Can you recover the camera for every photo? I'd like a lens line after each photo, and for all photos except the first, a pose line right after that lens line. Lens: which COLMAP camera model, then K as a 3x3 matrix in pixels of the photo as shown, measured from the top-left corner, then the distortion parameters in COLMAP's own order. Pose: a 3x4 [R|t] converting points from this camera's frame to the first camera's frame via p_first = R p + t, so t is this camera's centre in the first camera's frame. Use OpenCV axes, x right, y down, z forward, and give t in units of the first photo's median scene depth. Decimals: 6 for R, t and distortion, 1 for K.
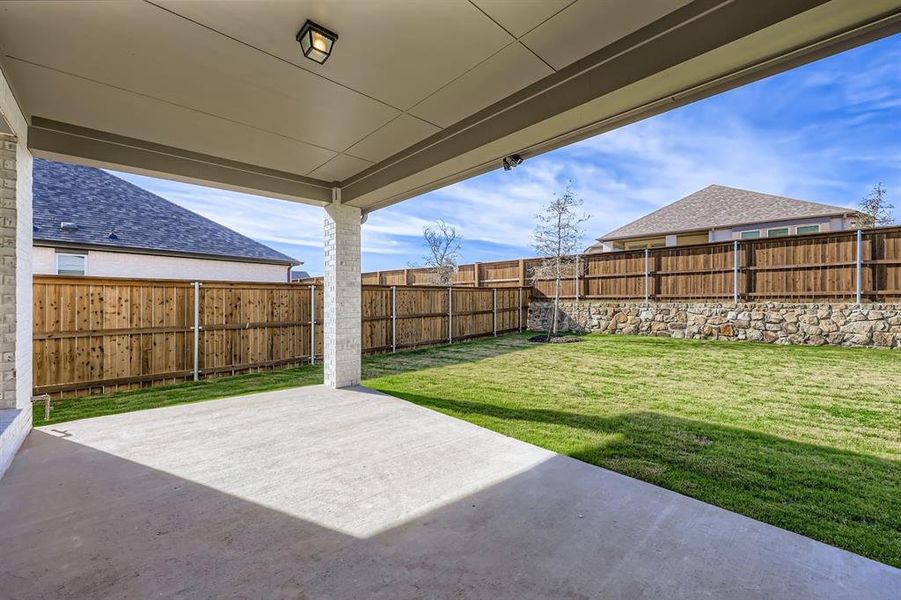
lens RADIAL K [[368.6, 0, 452.5], [0, 368.6, 292.9], [0, 0, 1]] dist [0.011439, 0.000445]
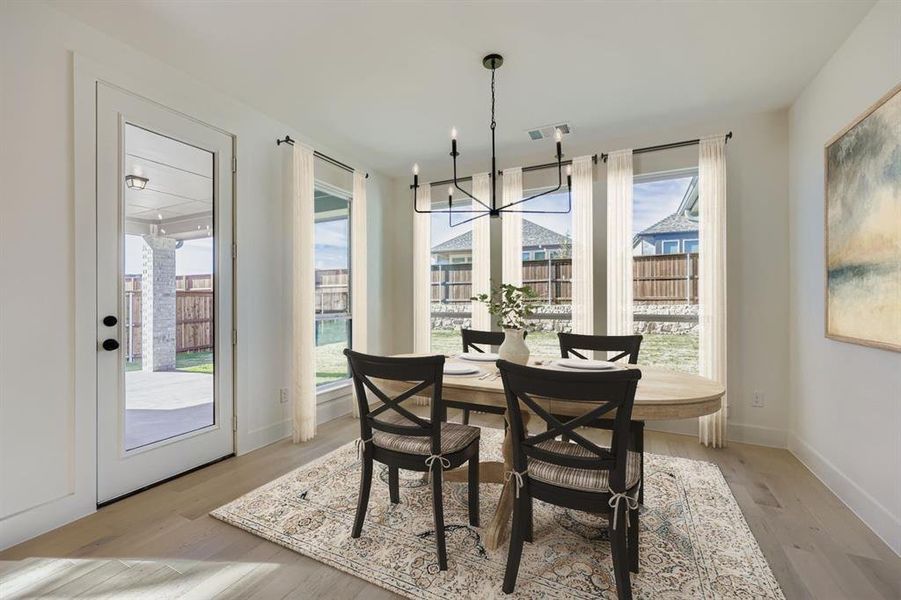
lens RADIAL K [[368.6, 0, 442.0], [0, 368.6, 297.1], [0, 0, 1]] dist [0.011439, 0.000445]
pose [[0.943068, 0.002465, 0.332592, 0.123755], [-0.005463, 0.999952, 0.008079, -0.017654], [-0.332556, -0.009436, 0.943036, -0.341349]]
